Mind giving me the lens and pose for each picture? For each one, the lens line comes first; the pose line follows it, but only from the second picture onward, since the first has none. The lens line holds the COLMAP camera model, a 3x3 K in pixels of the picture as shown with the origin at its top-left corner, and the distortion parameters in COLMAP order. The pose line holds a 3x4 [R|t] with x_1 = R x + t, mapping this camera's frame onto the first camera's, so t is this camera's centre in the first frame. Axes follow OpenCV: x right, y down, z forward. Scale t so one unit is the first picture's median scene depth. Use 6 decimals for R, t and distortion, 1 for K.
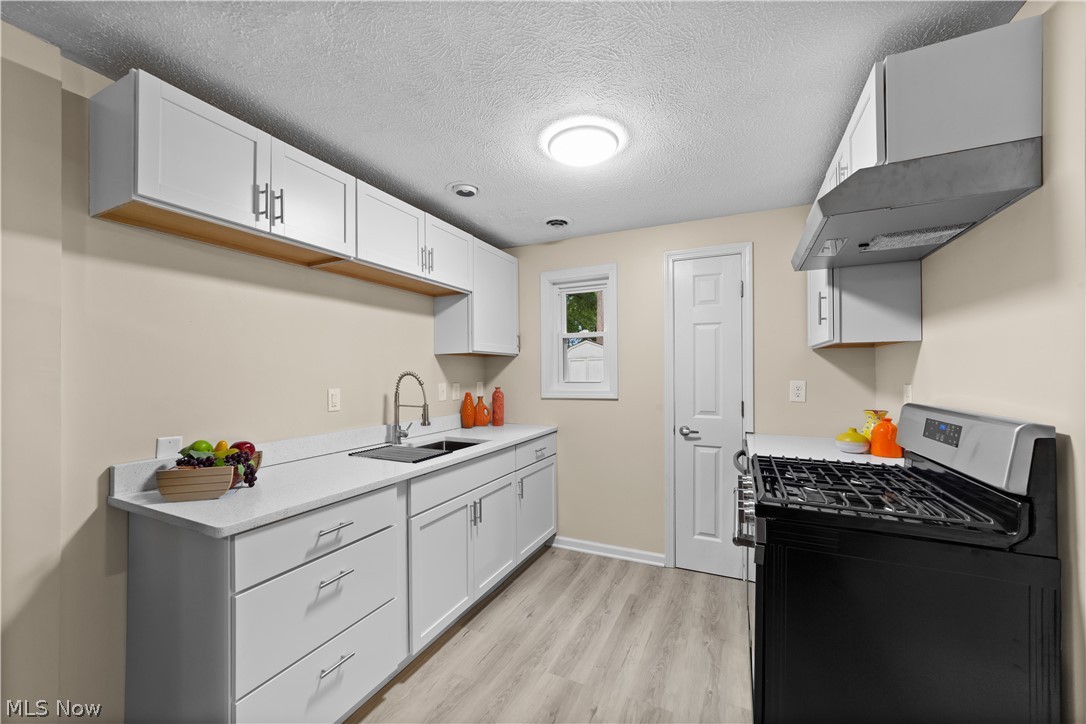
lens RADIAL K [[418.6, 0, 539.7], [0, 418.6, 363.7], [0, 0, 1]] dist [-0.019438, 0.000020]
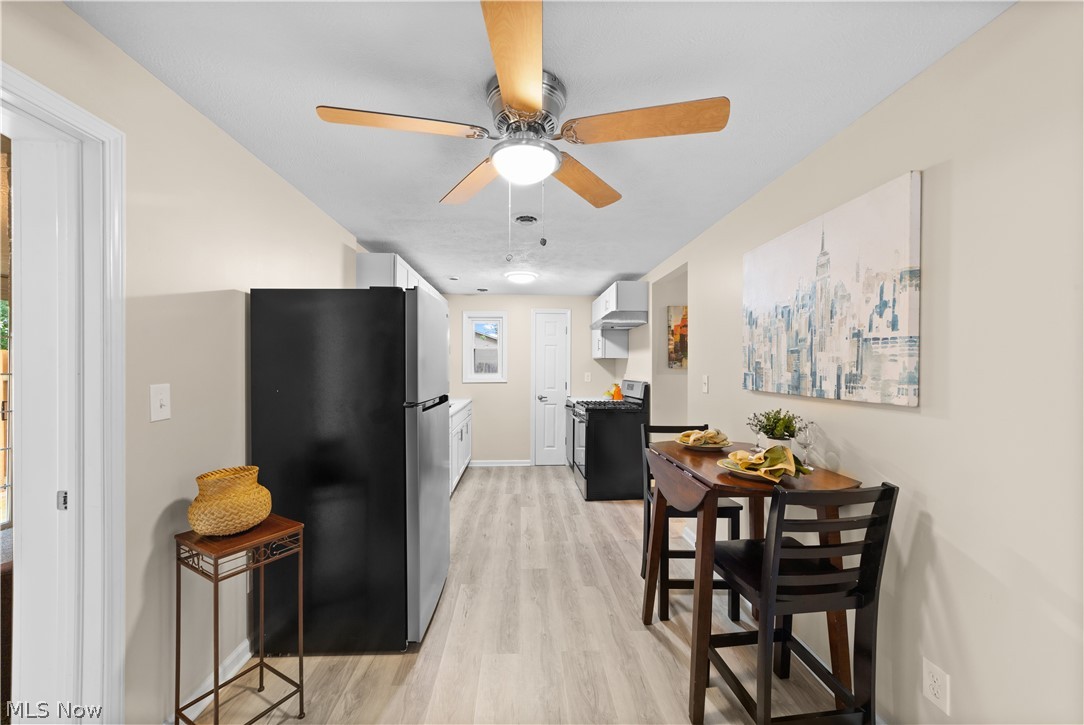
lens RADIAL K [[425.1, 0, 545.6], [0, 425.1, 355.9], [0, 0, 1]] dist [-0.013949, 0.007036]
pose [[0.872794, 0.020476, 0.487659, -0.942589], [-0.016368, 0.999786, -0.012683, -0.024344], [-0.487814, 0.003088, 0.872942, -1.205418]]
